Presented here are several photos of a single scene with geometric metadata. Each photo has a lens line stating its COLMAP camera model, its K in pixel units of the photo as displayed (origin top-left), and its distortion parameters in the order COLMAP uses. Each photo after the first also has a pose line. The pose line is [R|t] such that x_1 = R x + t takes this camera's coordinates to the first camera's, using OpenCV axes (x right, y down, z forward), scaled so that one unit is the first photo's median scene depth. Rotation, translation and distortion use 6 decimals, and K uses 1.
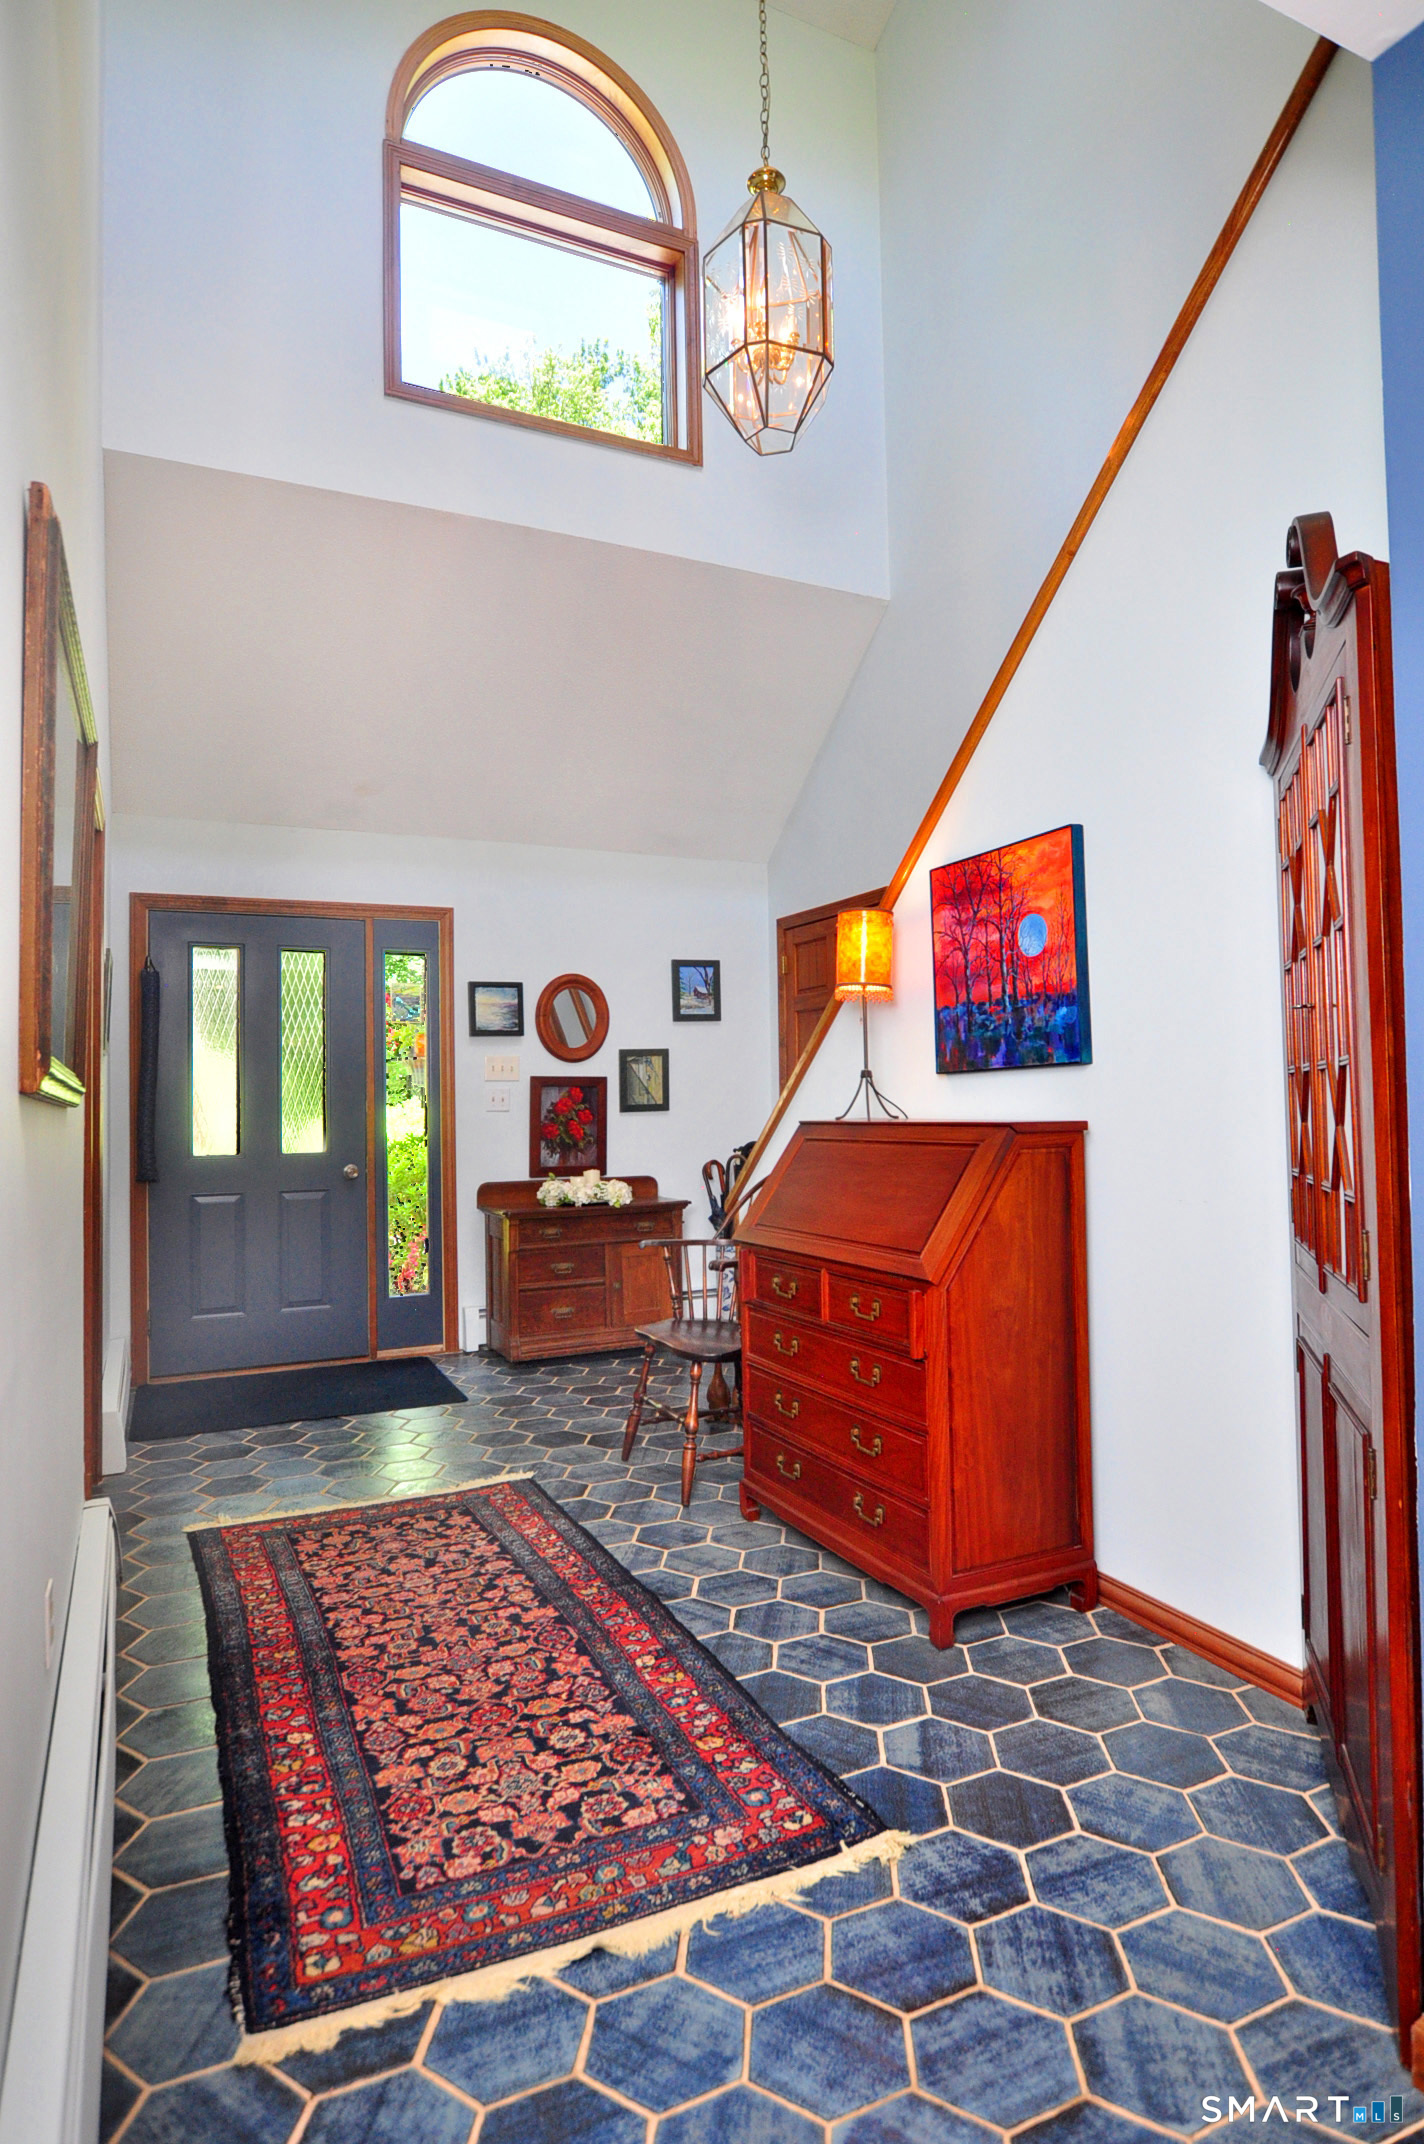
lens RADIAL K [[1174.7, 0, 723.5], [0, 1174.7, 1074.8], [0, 0, 1]] dist [-0.006775, -0.000015]
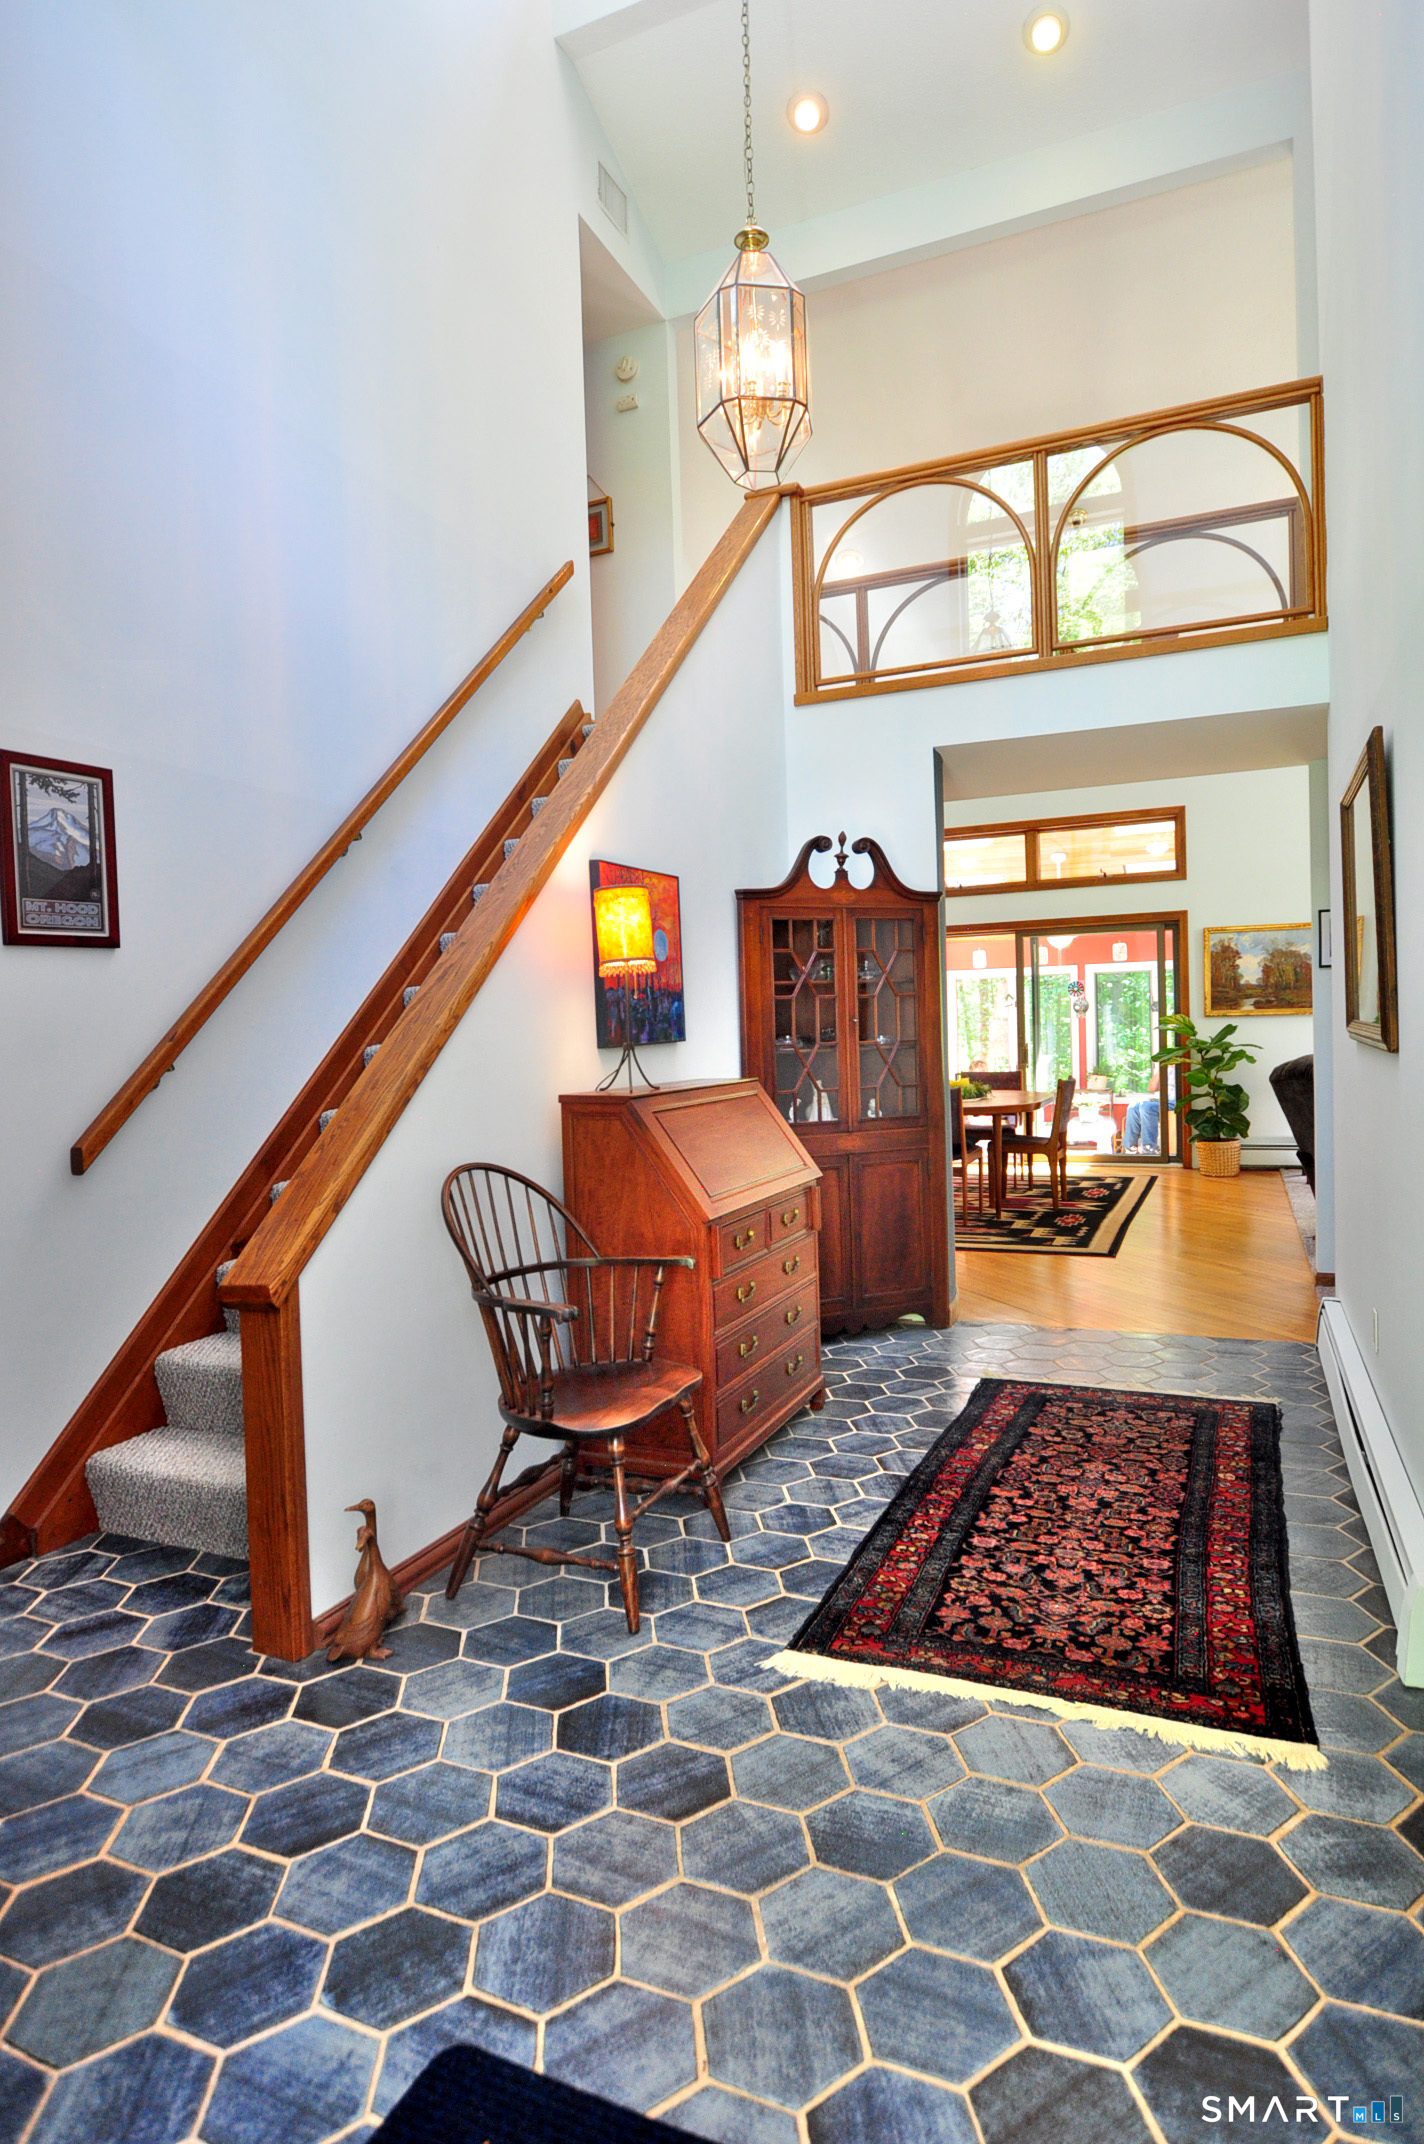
lens RADIAL K [[1174.7, 0, 729.7], [0, 1174.7, 1056.1], [0, 0, 1]] dist [-0.006775, -0.000015]
pose [[-0.650539, 0.021103, 0.759180, -0.852086], [0.022326, 0.999713, -0.008657, 0.022591], [-0.759145, 0.011318, -0.650823, 1.903235]]
